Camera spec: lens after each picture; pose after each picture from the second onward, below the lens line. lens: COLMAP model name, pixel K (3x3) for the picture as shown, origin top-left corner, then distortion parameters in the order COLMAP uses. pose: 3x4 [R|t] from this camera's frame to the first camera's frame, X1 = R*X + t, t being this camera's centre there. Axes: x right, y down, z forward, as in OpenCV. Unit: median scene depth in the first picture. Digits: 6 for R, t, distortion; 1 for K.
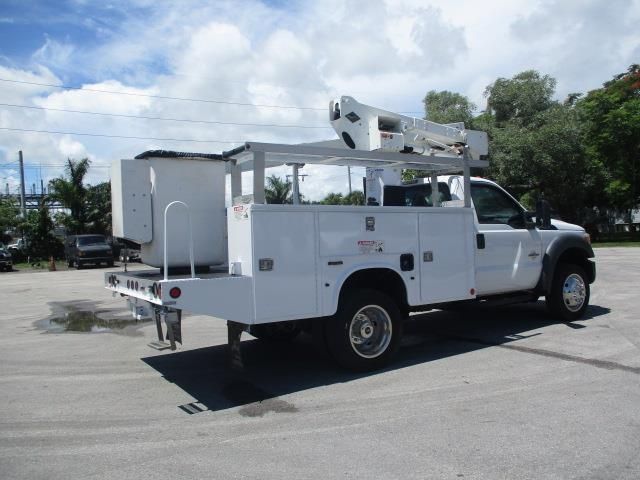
lens RADIAL K [[530.6, 0, 323.4], [0, 530.6, 236.1], [0, 0, 1]] dist [-0.024385, -0.003635]
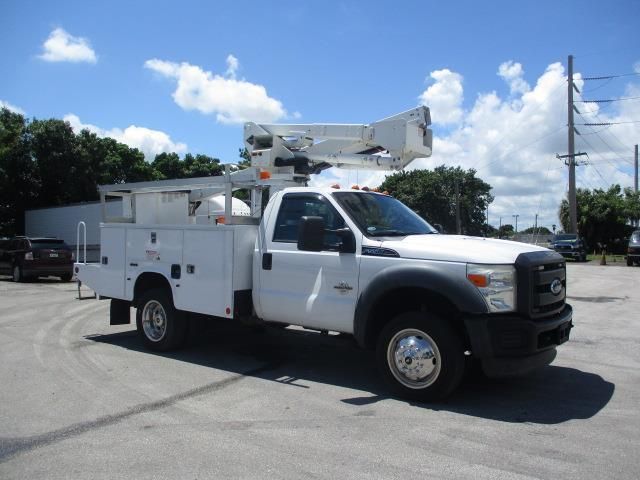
lens RADIAL K [[525.4, 0, 329.9], [0, 525.4, 237.3], [0, 0, 1]] dist [-0.028449, 0.001215]
pose [[0.350507, 0.046524, -0.935404, 0.230392], [-0.024551, 0.998879, 0.040482, -0.013893], [0.936238, 0.008776, 0.351256, 0.153993]]
